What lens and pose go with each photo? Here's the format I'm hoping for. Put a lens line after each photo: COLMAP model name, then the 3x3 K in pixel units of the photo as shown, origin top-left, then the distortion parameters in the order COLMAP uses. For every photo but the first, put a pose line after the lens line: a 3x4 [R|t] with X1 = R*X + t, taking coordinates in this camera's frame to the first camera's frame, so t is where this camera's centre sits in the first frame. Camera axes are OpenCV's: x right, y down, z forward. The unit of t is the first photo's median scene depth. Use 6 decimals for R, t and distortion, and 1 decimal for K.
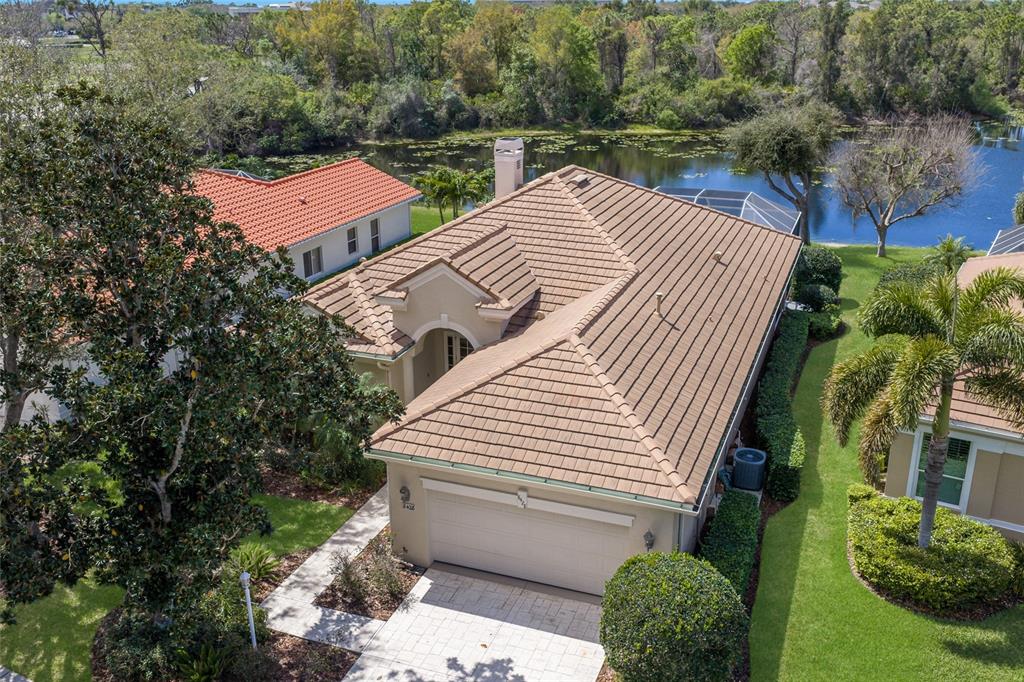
lens RADIAL K [[939.7, 0, 512.6], [0, 939.7, 347.4], [0, 0, 1]] dist [-0.003939, 0.000000]
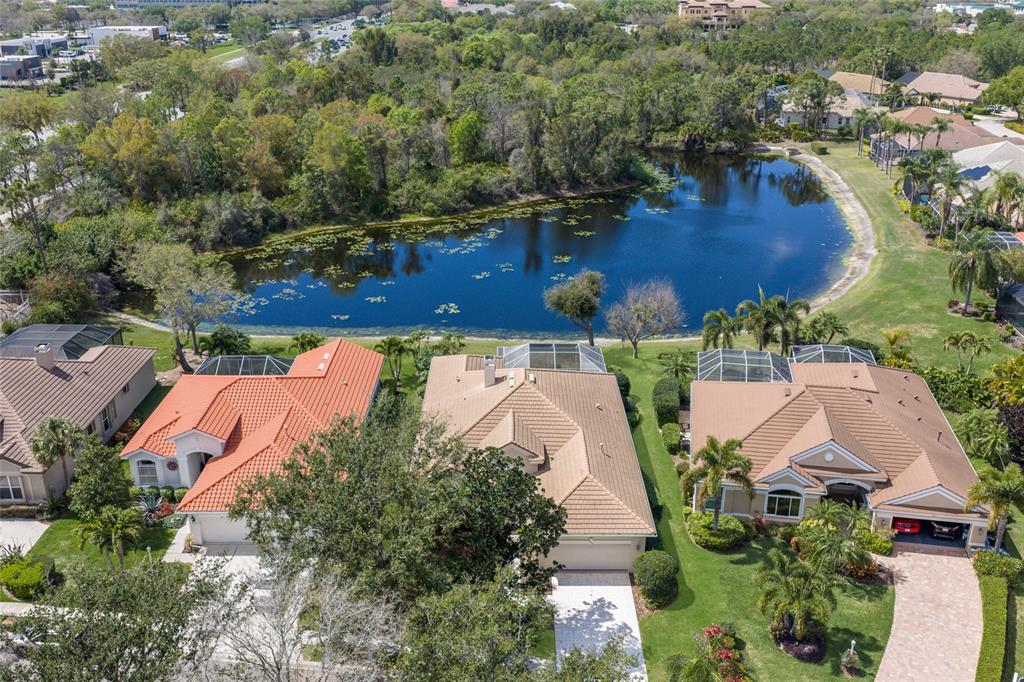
lens RADIAL K [[939.7, 0, 509.5], [0, 939.7, 337.7], [0, 0, 1]] dist [-0.003939, 0.000000]
pose [[0.933598, -0.126300, 0.335325, -0.196766], [0.118637, 0.991992, 0.043328, -0.107610], [-0.338112, -0.000669, 0.941106, -0.281858]]
